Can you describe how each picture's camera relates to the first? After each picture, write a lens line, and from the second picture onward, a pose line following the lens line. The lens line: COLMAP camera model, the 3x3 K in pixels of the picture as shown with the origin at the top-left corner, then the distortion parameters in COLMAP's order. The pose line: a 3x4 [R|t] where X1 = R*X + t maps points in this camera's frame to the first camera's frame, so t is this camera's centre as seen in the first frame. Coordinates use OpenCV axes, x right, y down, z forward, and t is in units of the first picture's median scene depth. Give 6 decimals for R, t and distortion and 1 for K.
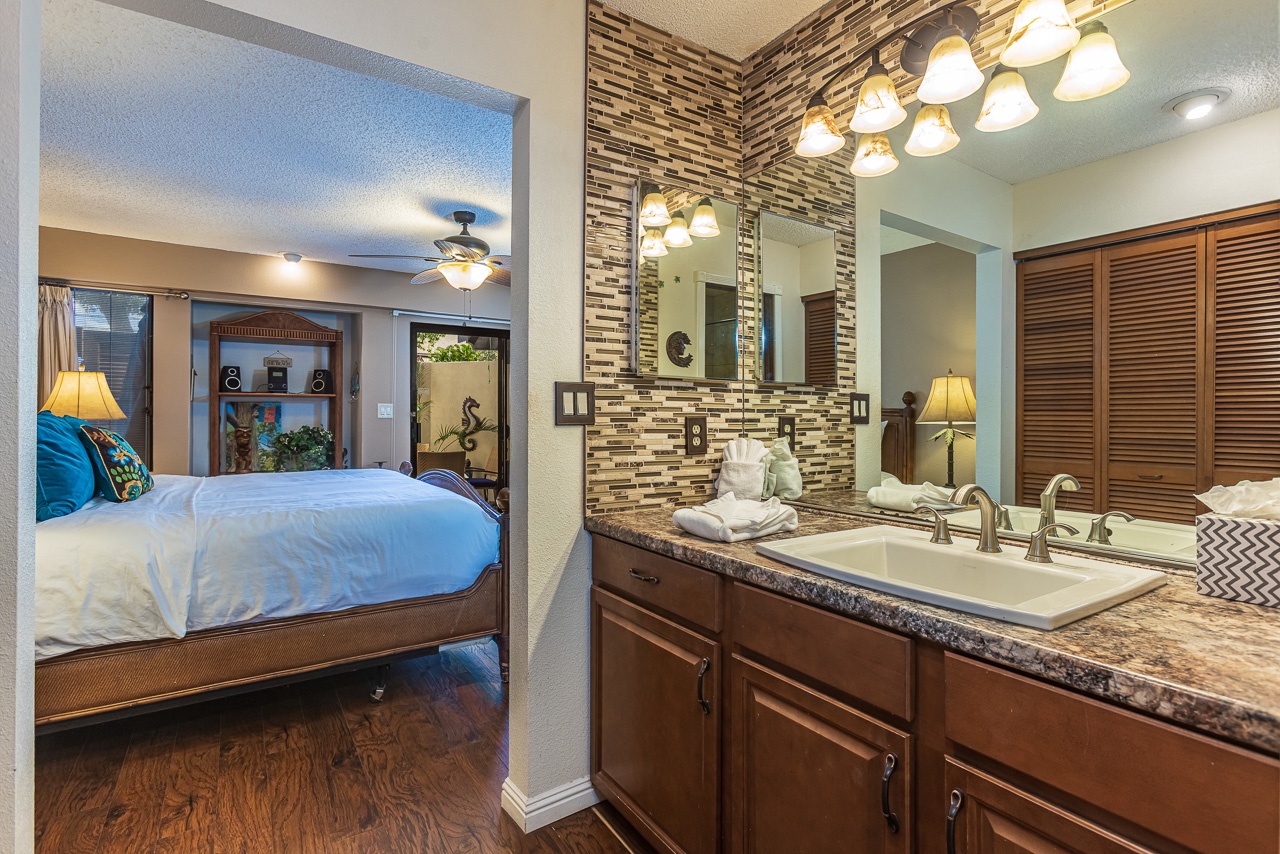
lens RADIAL K [[616.1, 0, 640.8], [0, 616.1, 421.9], [0, 0, 1]] dist [0.001001, 0.000799]
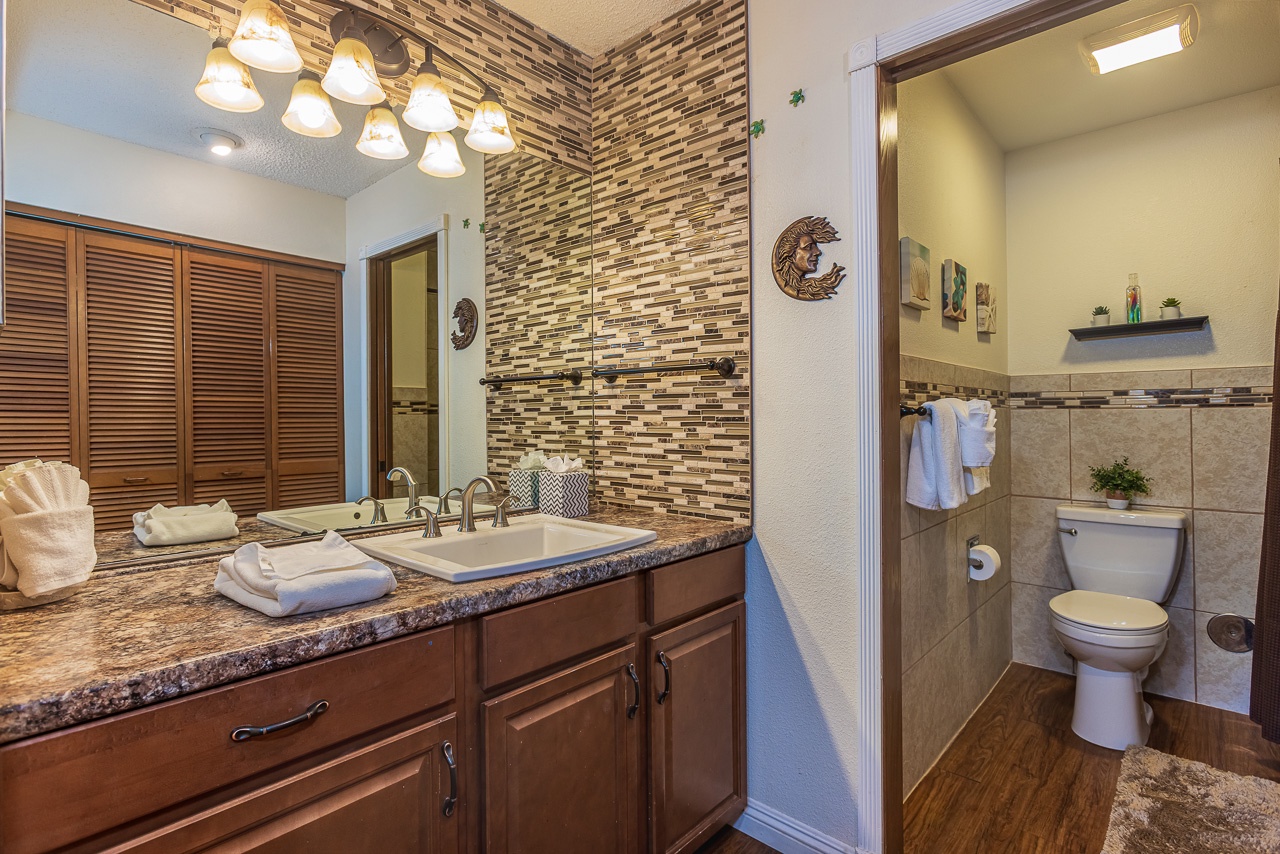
lens RADIAL K [[616.1, 0, 640.1], [0, 616.1, 420.7], [0, 0, 1]] dist [0.001001, 0.000799]
pose [[-0.256470, -0.004516, 0.966542, -0.467976], [0.008024, 0.999945, 0.006802, -0.008205], [-0.966519, 0.009500, -0.256420, 0.664909]]
